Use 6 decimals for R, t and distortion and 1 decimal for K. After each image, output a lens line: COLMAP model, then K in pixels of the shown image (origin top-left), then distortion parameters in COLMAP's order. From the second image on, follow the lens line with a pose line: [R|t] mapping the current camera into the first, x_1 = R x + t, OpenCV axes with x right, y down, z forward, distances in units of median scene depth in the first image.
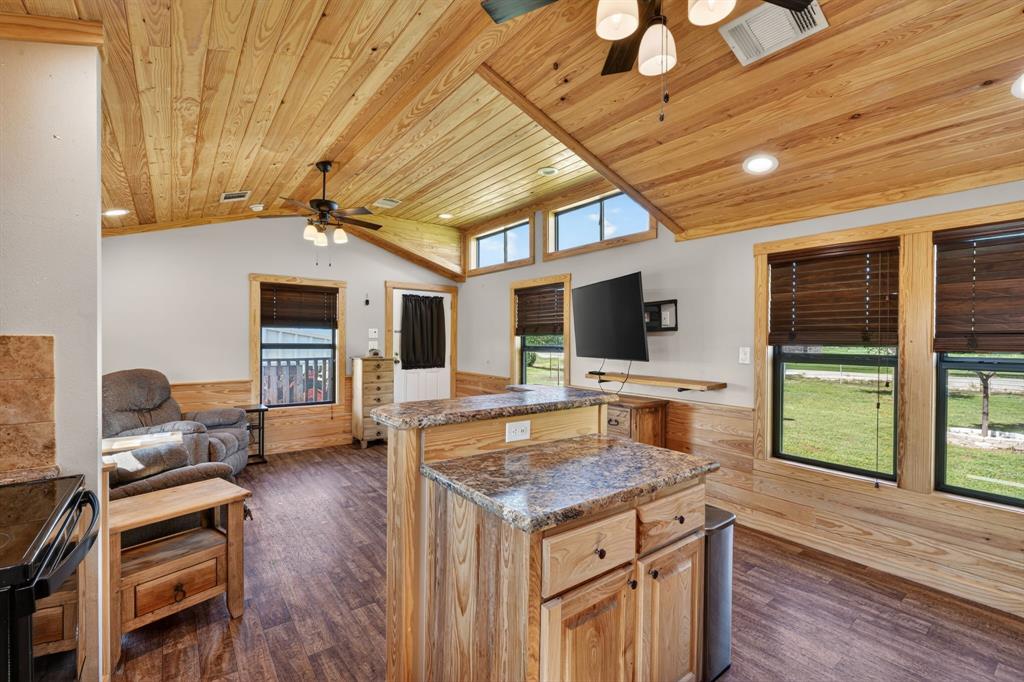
lens RADIAL K [[448.4, 0, 511.7], [0, 448.4, 338.2], [0, 0, 1]] dist [-0.002078, 0.000449]
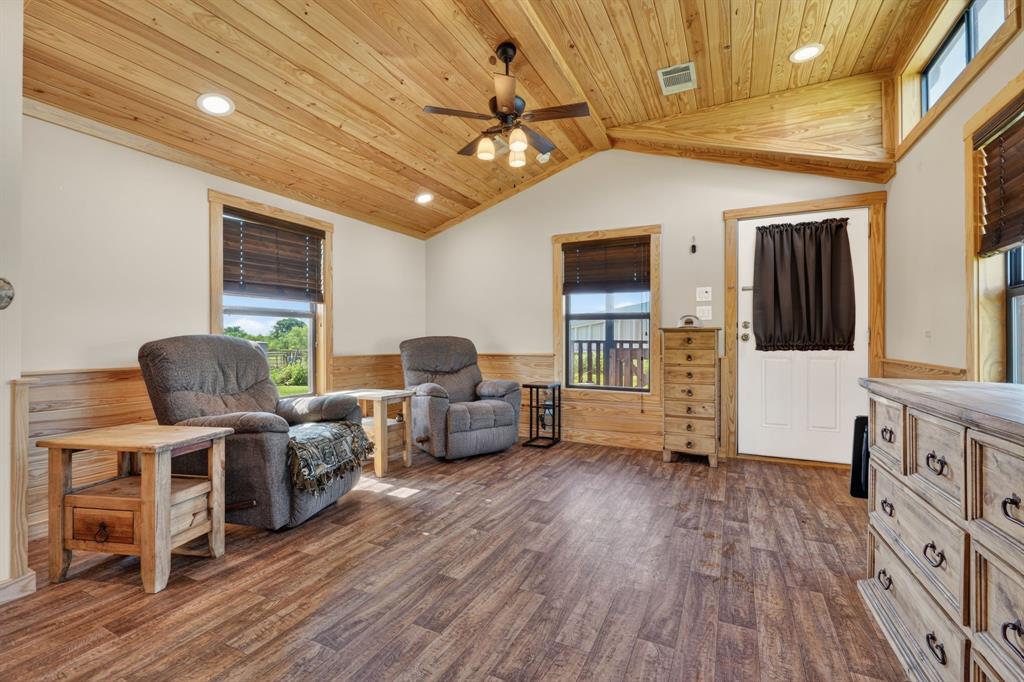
lens RADIAL K [[448.4, 0, 514.8], [0, 448.4, 340.5], [0, 0, 1]] dist [-0.002078, 0.000449]
pose [[0.446550, -0.005704, -0.894740, 0.169177], [0.006208, 0.999975, -0.003277, 0.062100], [0.894737, -0.004091, 0.446574, 0.478740]]
